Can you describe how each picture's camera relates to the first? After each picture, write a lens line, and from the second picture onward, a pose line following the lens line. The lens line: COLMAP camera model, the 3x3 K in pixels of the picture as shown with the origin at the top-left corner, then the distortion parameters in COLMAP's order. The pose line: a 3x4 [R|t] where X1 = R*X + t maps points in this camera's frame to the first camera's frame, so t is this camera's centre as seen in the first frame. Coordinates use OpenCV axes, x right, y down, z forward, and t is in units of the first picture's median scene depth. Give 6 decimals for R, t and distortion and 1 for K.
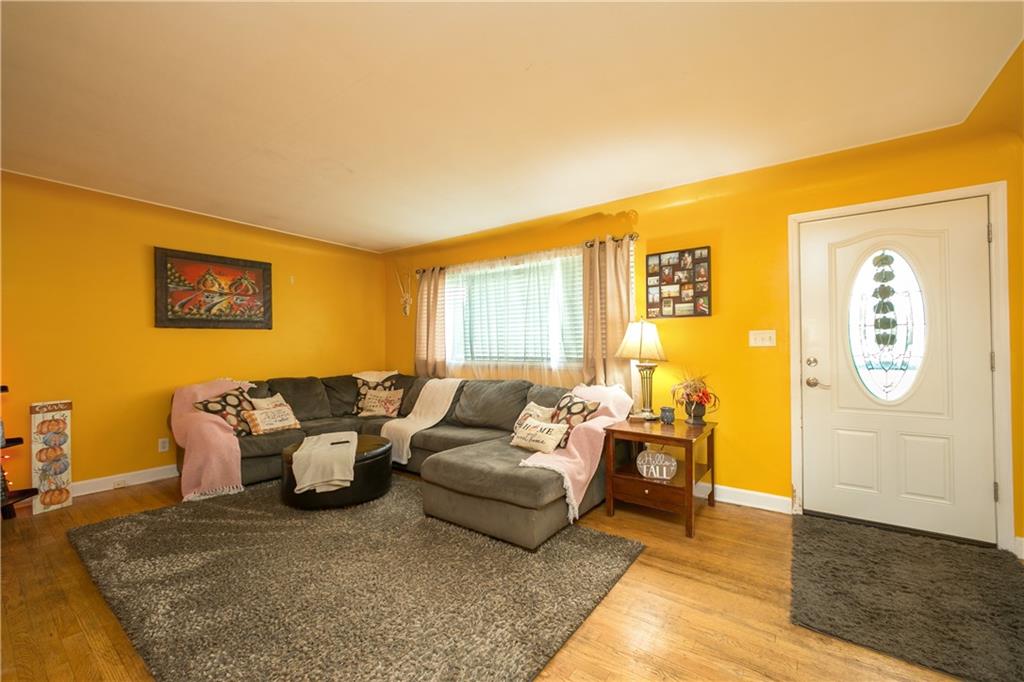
lens RADIAL K [[422.9, 0, 518.4], [0, 422.9, 342.7], [0, 0, 1]] dist [0.007572, -0.019738]
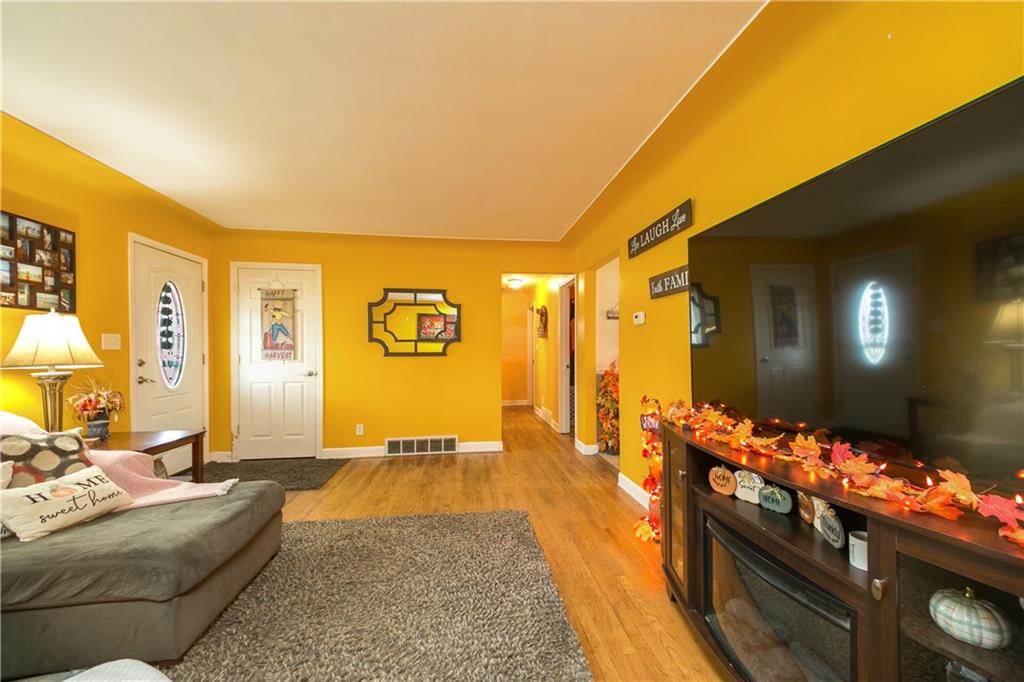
lens RADIAL K [[422.9, 0, 518.4], [0, 422.9, 342.7], [0, 0, 1]] dist [0.007572, -0.019738]
pose [[-0.713967, 0.020732, 0.699872, -0.765979], [0.003676, 0.999659, -0.025862, 0.020188], [-0.700169, -0.015892, -0.713800, 0.952555]]
